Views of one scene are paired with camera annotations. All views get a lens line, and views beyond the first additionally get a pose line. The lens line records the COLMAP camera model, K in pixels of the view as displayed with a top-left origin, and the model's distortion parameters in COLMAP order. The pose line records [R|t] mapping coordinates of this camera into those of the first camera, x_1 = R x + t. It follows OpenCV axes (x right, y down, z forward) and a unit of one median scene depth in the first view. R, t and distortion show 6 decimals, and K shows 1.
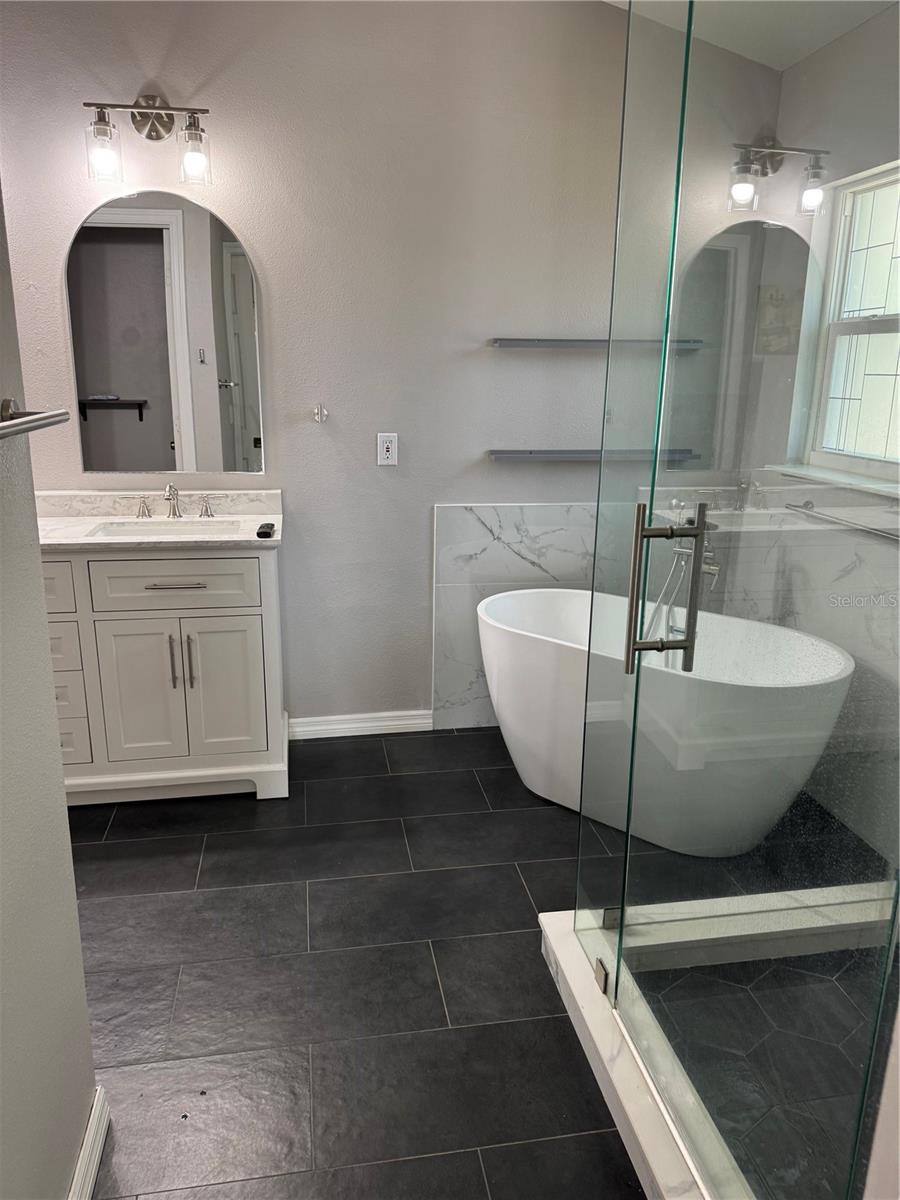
lens RADIAL K [[840.3, 0, 450.0], [0, 840.3, 600.0], [0, 0, 1]] dist [0.001394, -0.002297]
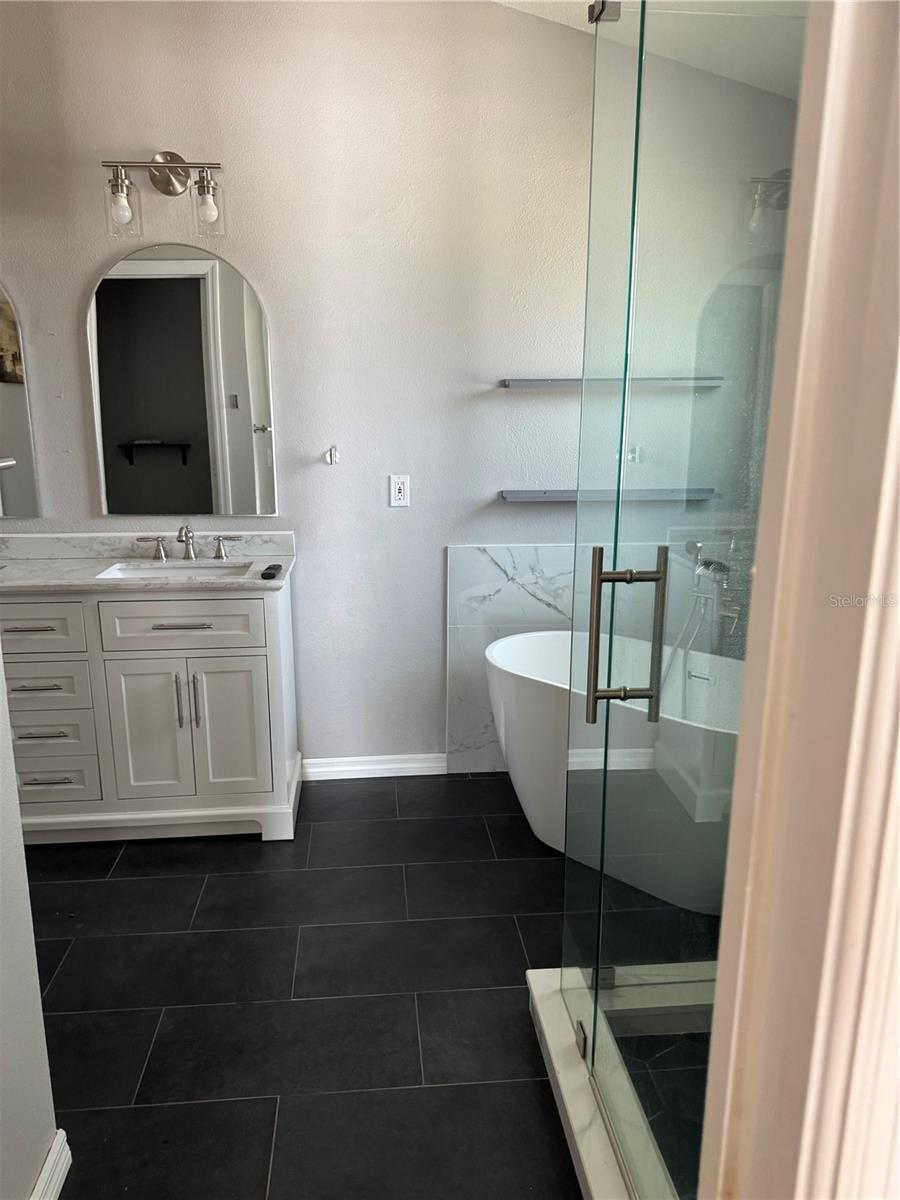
lens RADIAL K [[847.3, 0, 431.8], [0, 847.3, 607.4], [0, 0, 1]] dist [0.000189, -0.001925]
pose [[0.996423, 0.004523, -0.084382, 0.057733], [-0.007727, 0.999260, -0.037679, -0.003204], [0.084149, 0.038197, 0.995721, 0.006403]]
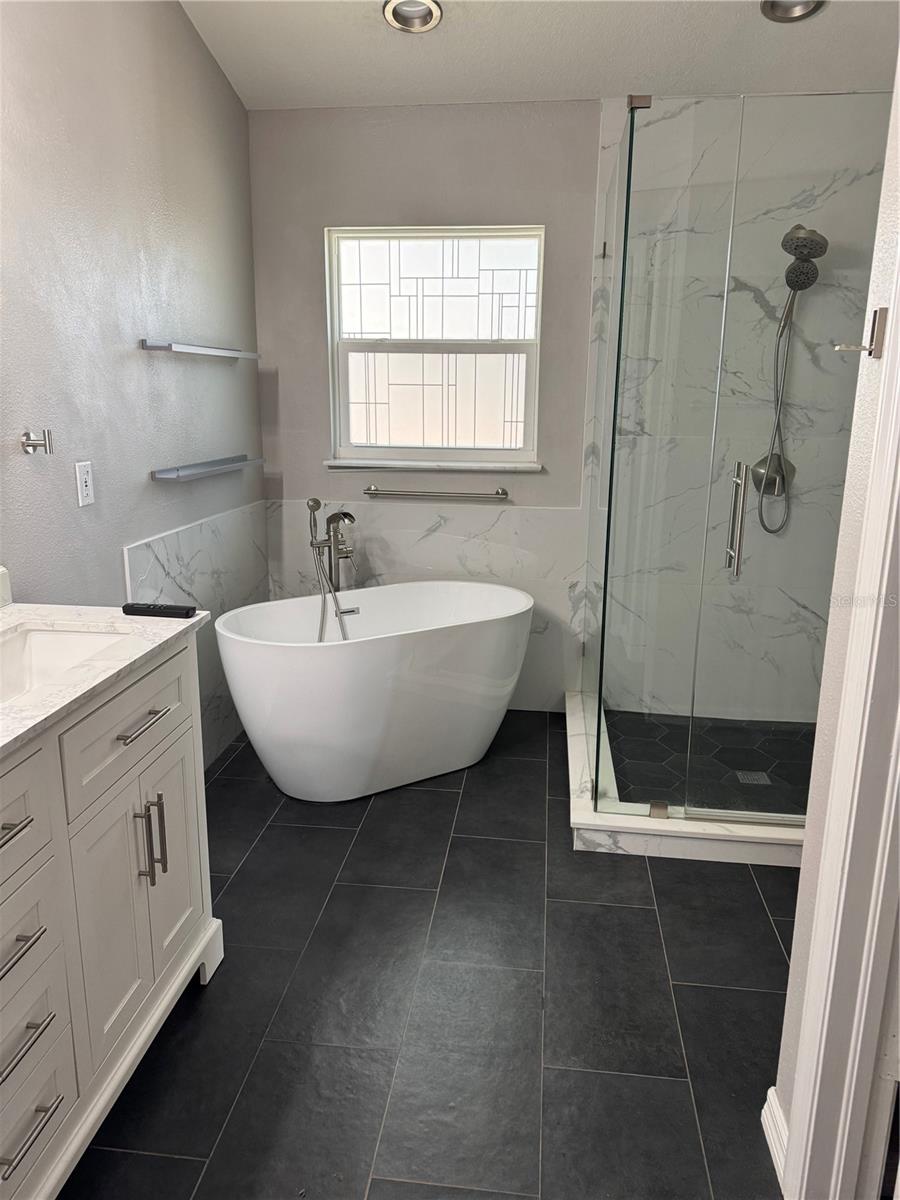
lens RADIAL K [[840.3, 0, 450.0], [0, 840.3, 600.0], [0, 0, 1]] dist [0.001394, -0.002297]
pose [[0.281065, -0.238409, 0.929604, -0.813854], [0.239684, 0.955393, 0.172555, -0.155802], [-0.929276, 0.174312, 0.325671, 0.566680]]
